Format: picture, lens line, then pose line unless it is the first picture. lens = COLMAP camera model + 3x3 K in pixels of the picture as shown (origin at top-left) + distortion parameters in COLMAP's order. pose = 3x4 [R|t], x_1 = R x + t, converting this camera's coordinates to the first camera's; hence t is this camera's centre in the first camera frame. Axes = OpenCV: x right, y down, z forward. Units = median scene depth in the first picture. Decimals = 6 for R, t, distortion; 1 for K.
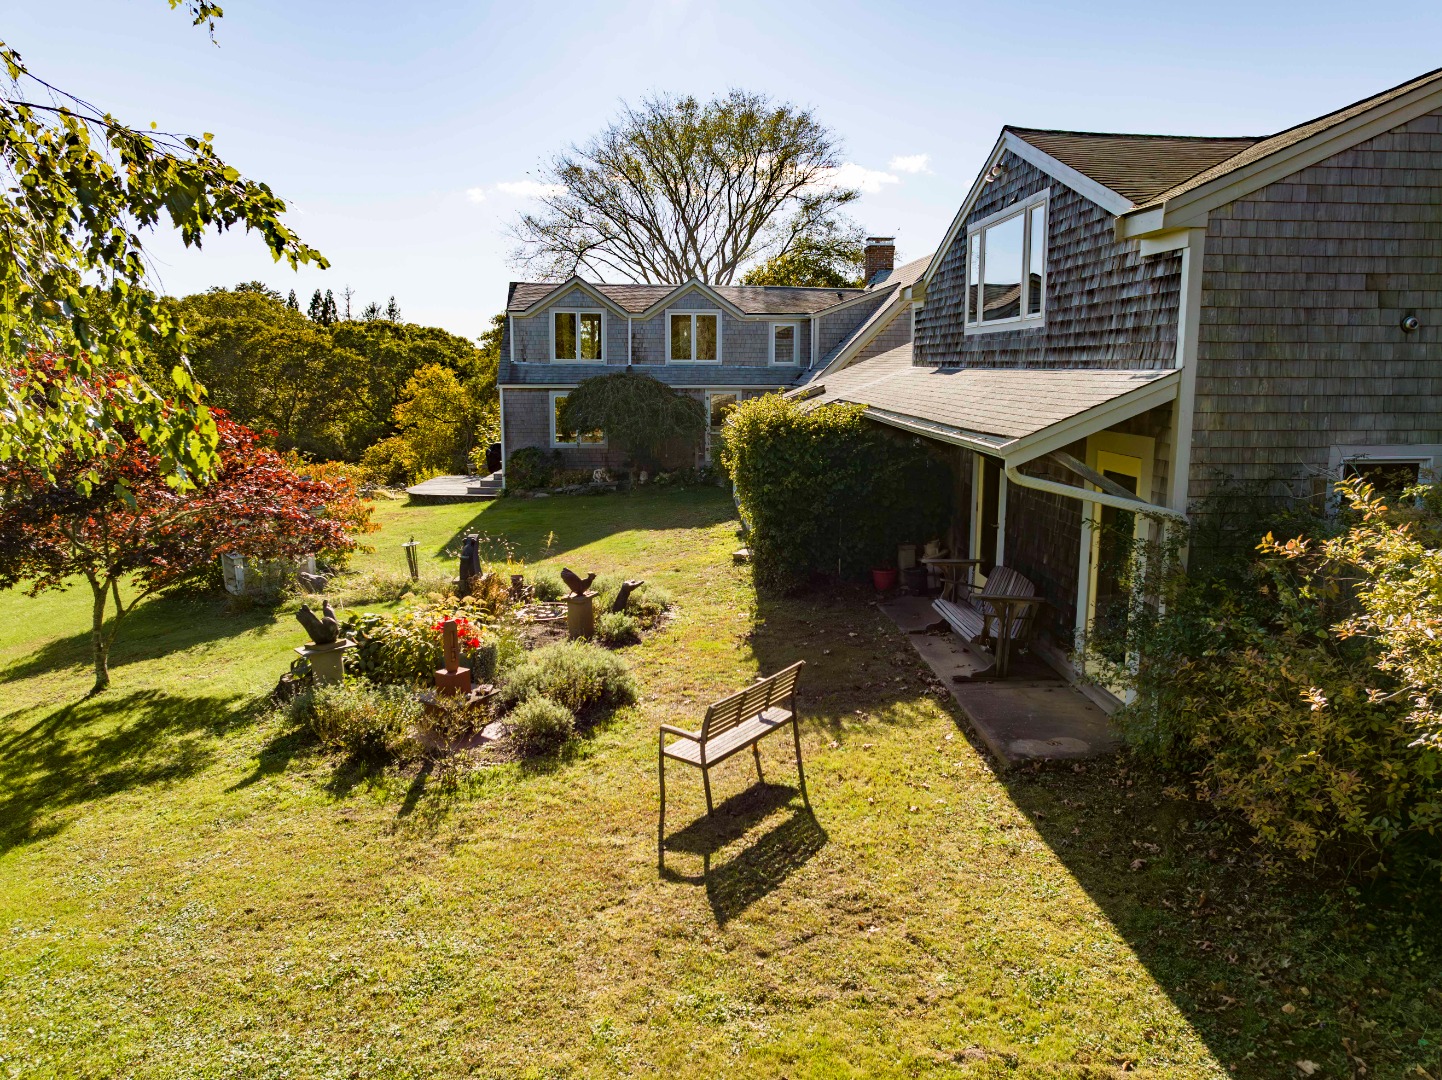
lens RADIAL K [[1009.3, 0, 721.0], [0, 1009.3, 540.0], [0, 0, 1]] dist [-0.031050, 0.030109]
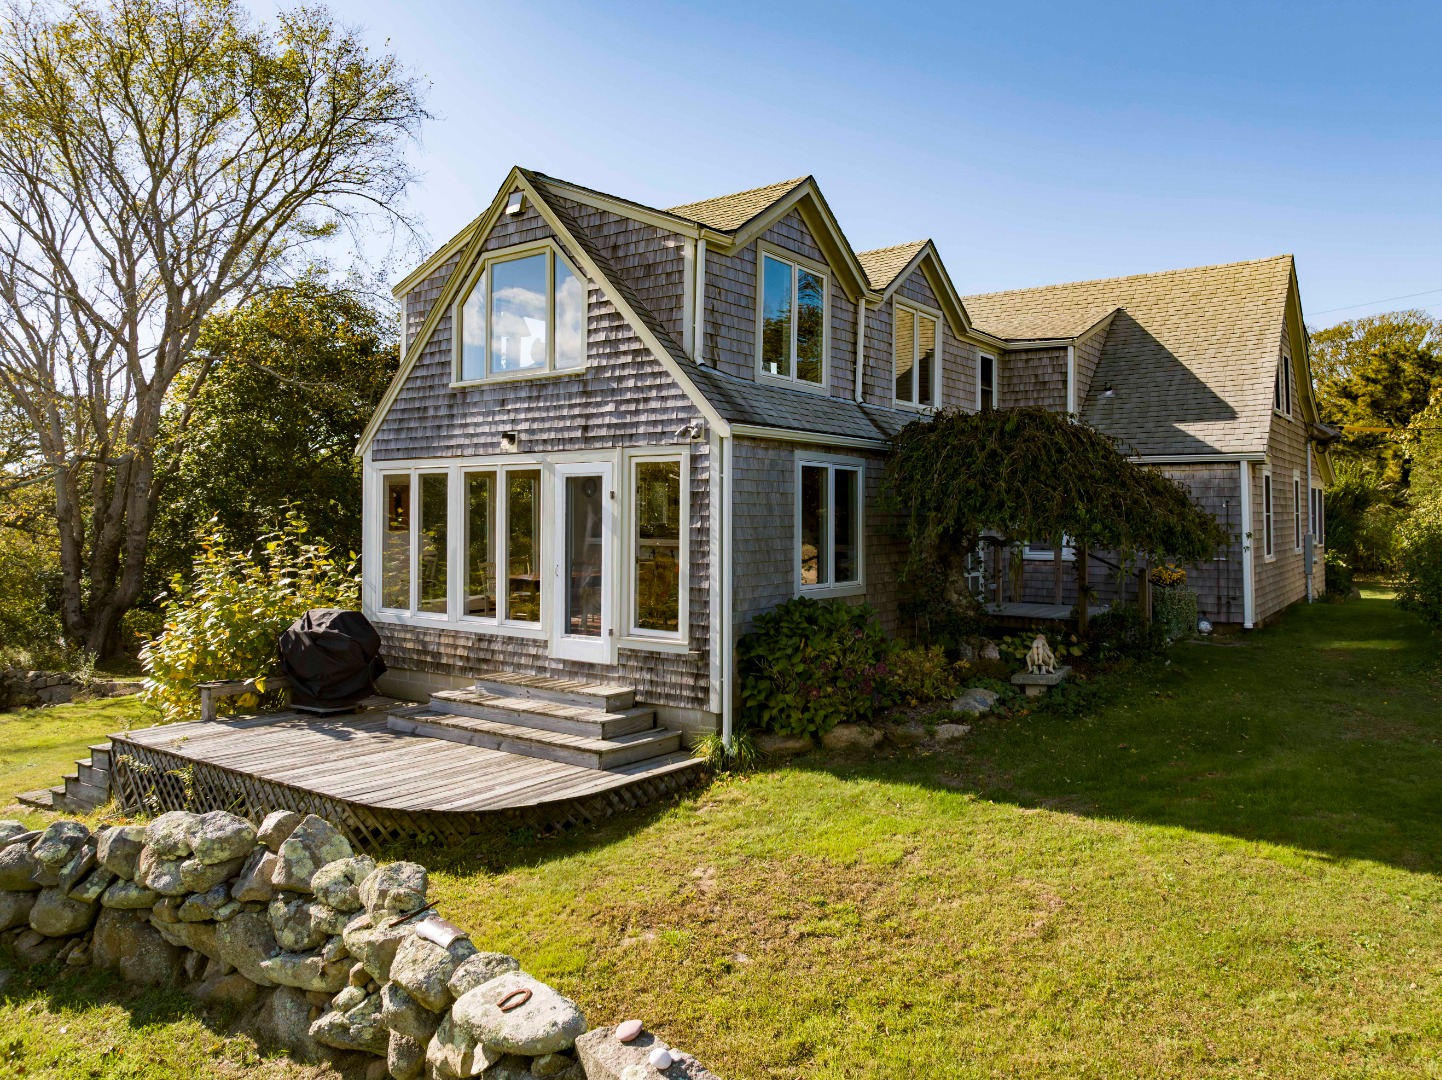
lens RADIAL K [[1040.2, 0, 726.6], [0, 1040.2, 465.3], [0, 0, 1]] dist [-0.021108, -0.007502]
pose [[0.624877, 0.031454, 0.780089, -0.478377], [0.133954, 0.980051, -0.146818, -0.086369], [-0.769146, 0.196239, 0.608198, 0.765877]]
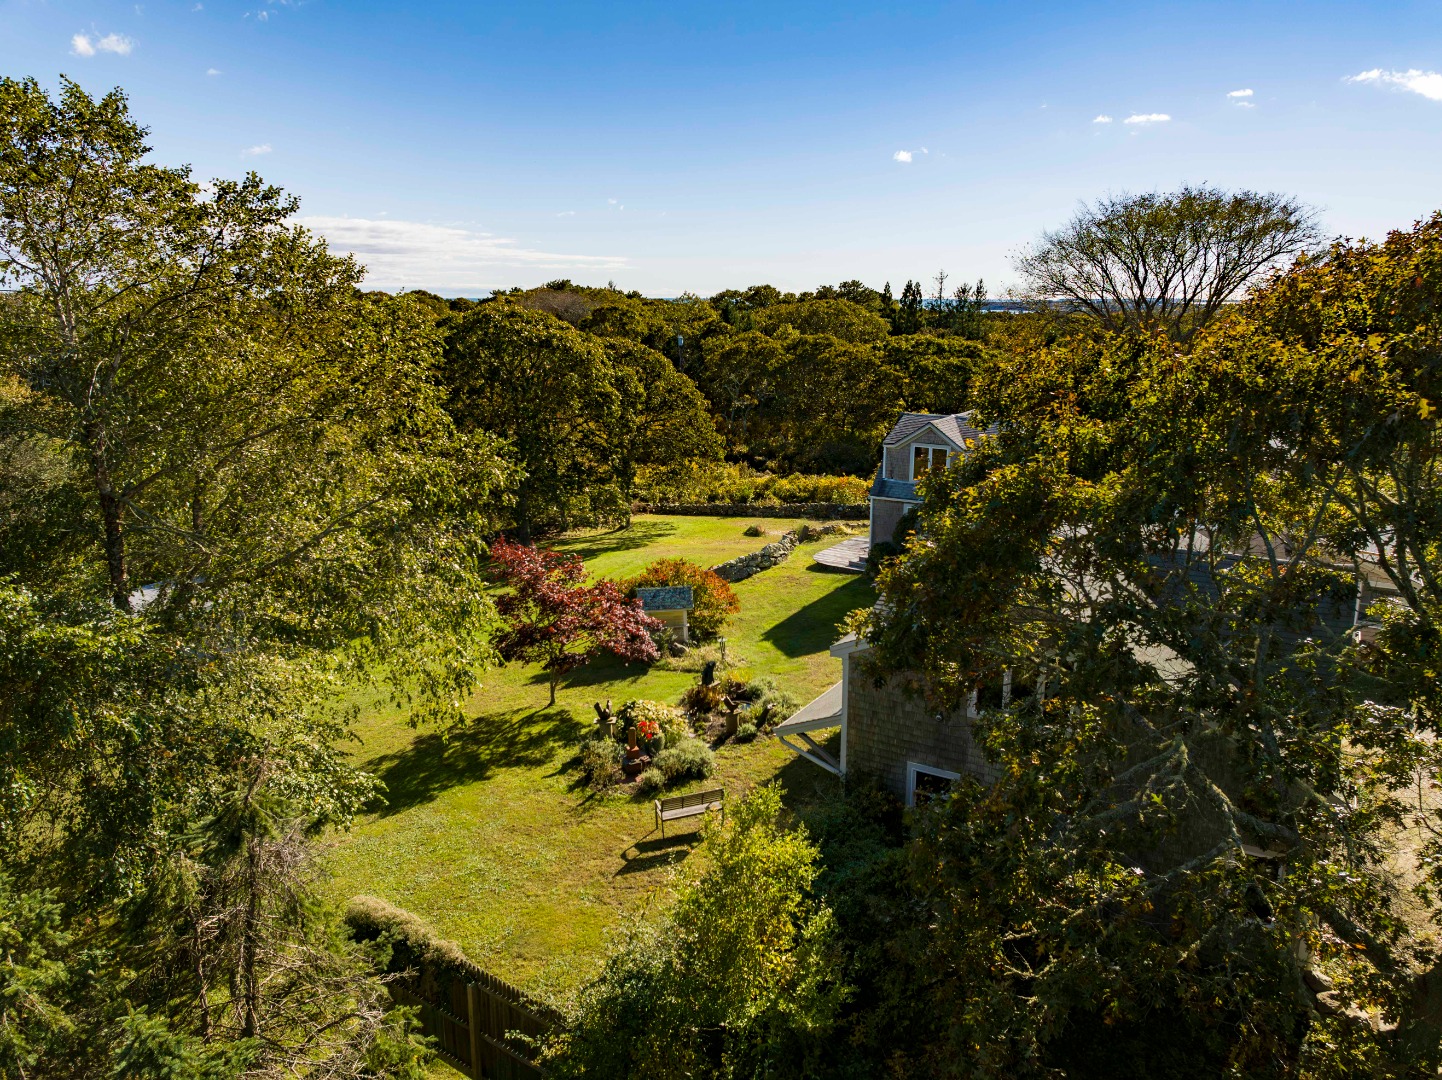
lens RADIAL K [[1017.0, 0, 721.0], [0, 1017.0, 540.0], [0, 0, 1]] dist [-0.033694, 0.022111]
pose [[0.818739, 0.134244, -0.558251, 0.405980], [-0.093952, 0.990502, 0.100398, -0.212797], [0.566427, -0.029751, 0.823575, -0.291783]]
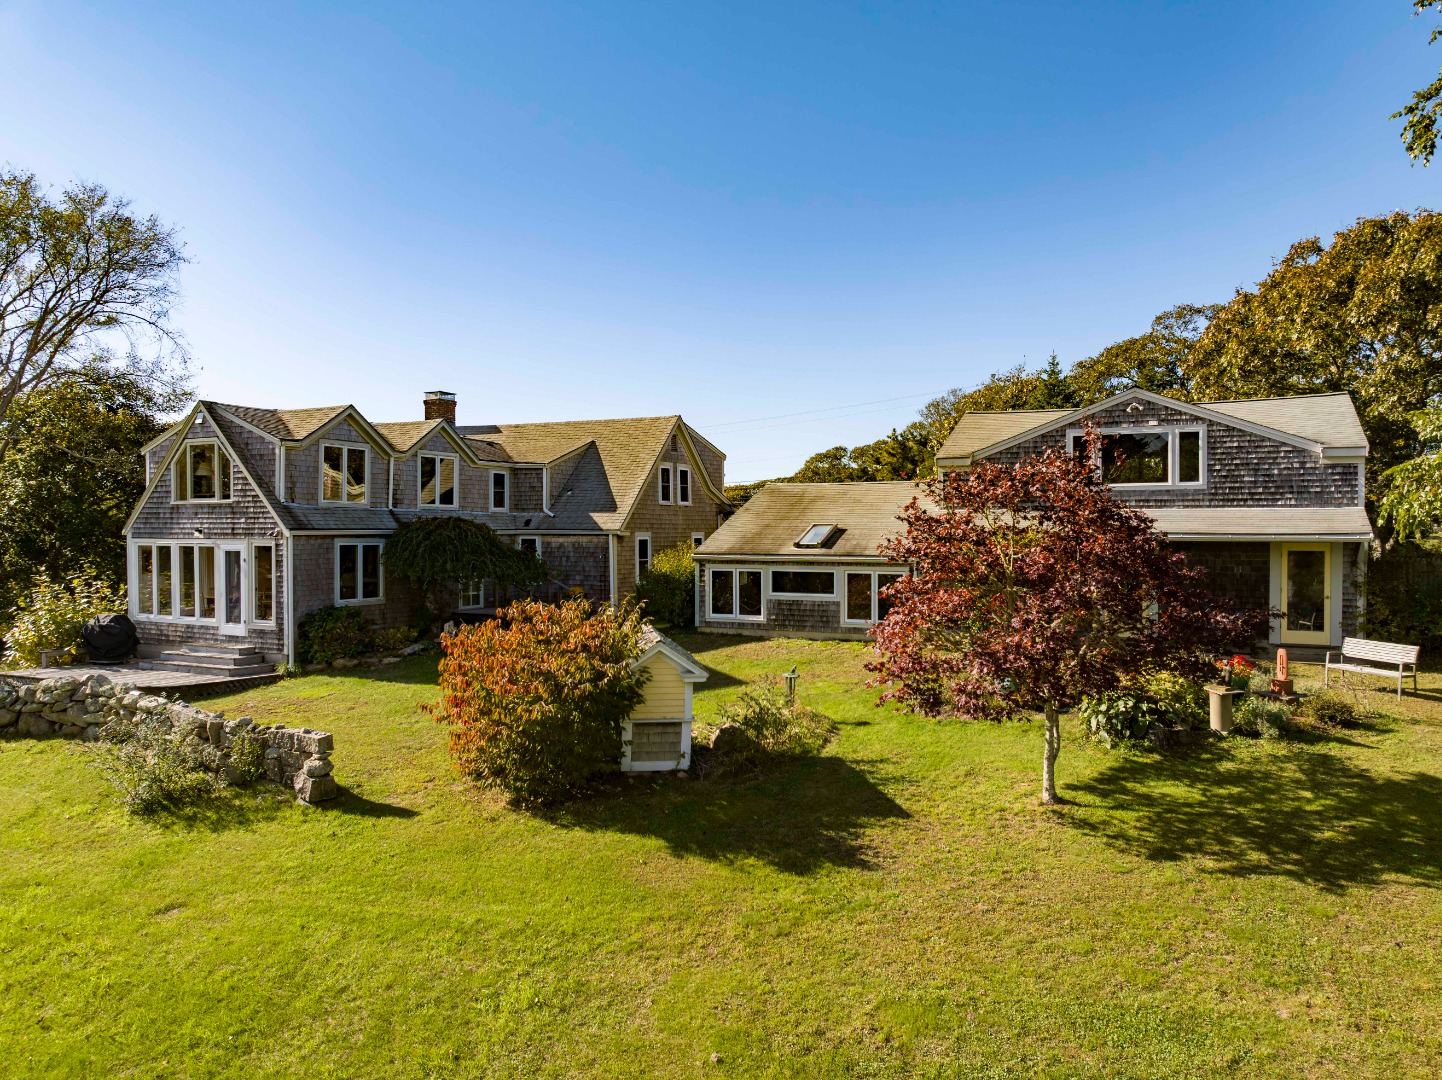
lens RADIAL K [[1017.0, 0, 721.0], [0, 1017.0, 540.0], [0, 0, 1]] dist [-0.033694, 0.022111]
pose [[0.483538, -0.013902, 0.875213, -0.727910], [0.148701, 0.986645, -0.066483, -0.042876], [-0.862600, 0.162292, 0.479148, 0.319826]]
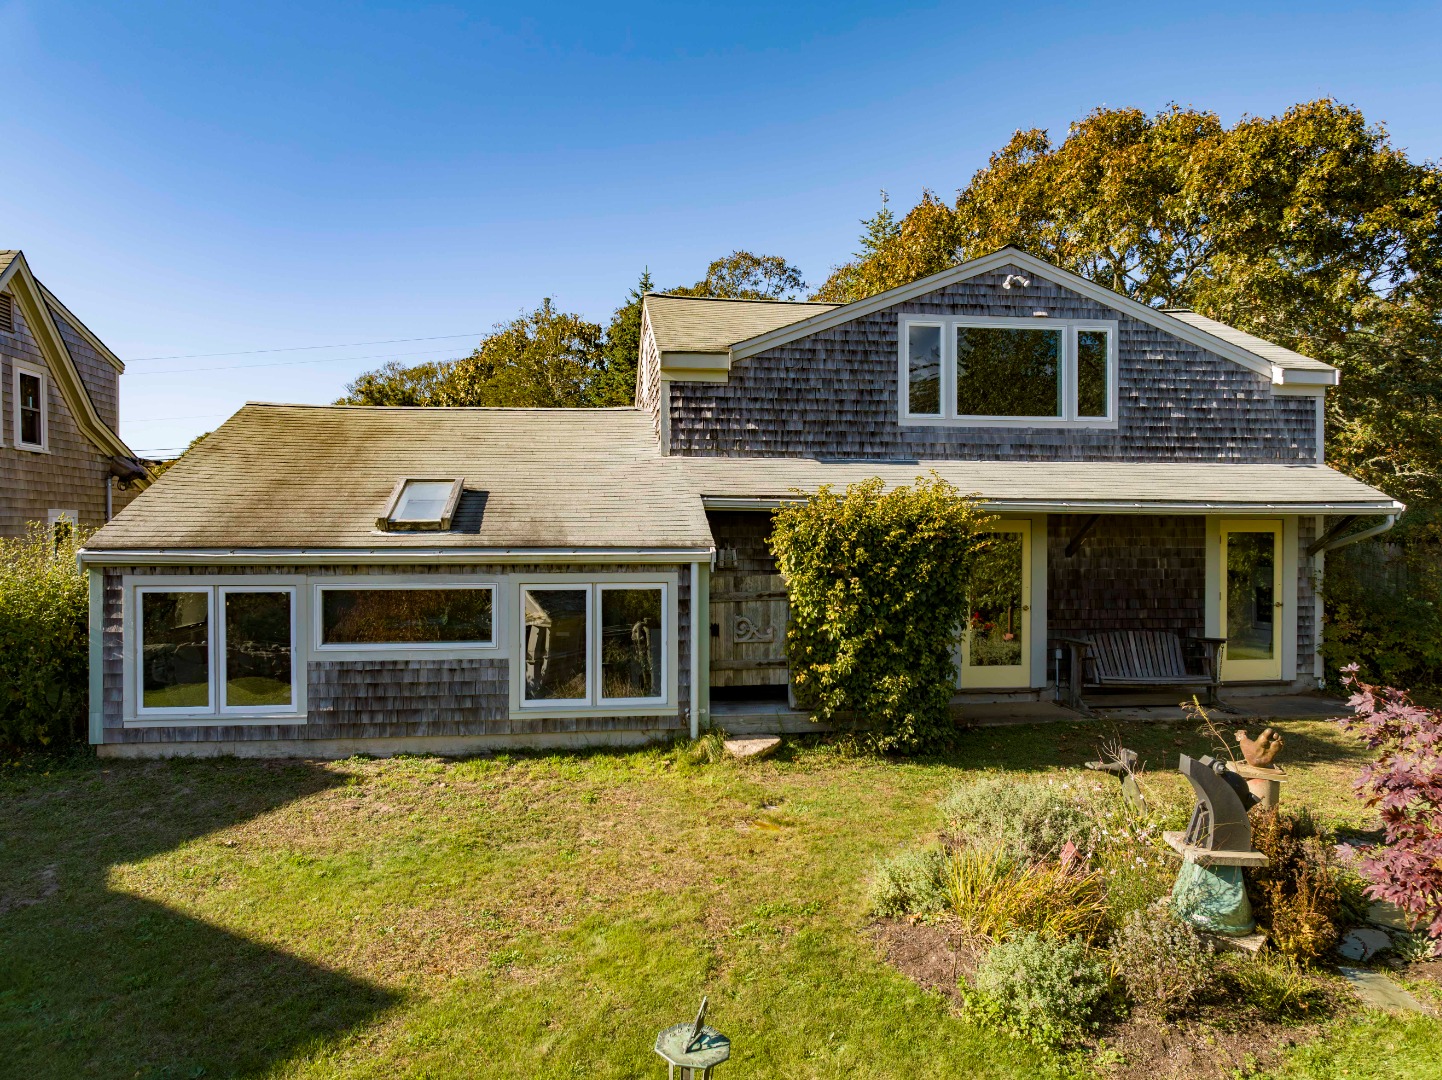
lens RADIAL K [[1009.3, 0, 721.0], [0, 1009.3, 540.0], [0, 0, 1]] dist [-0.031050, 0.030109]
pose [[-0.084494, -0.012113, 0.996350, -0.316656], [0.166414, 0.985711, 0.026096, -0.069629], [-0.982429, 0.168012, -0.081271, 0.582184]]
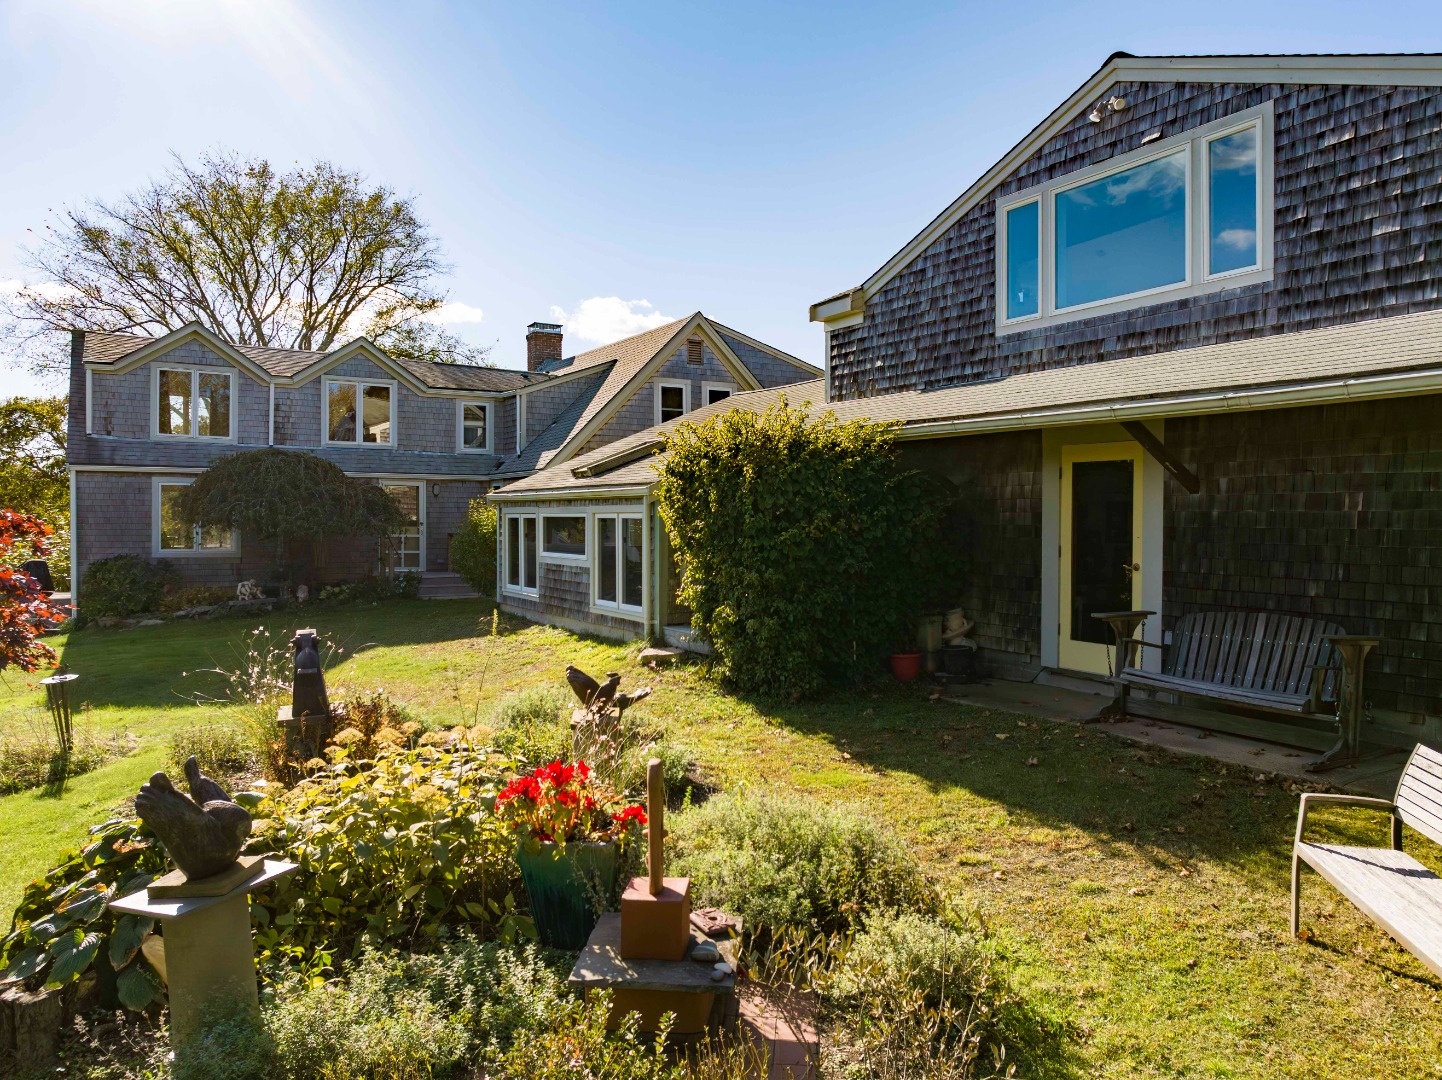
lens RADIAL K [[1017.0, 0, 721.0], [0, 1017.0, 540.0], [0, 0, 1]] dist [-0.033694, 0.022111]
pose [[0.885361, -0.010000, 0.464796, -0.142914], [0.077387, 0.988991, -0.126131, 0.015119], [-0.458418, 0.147641, 0.876388, 0.202755]]
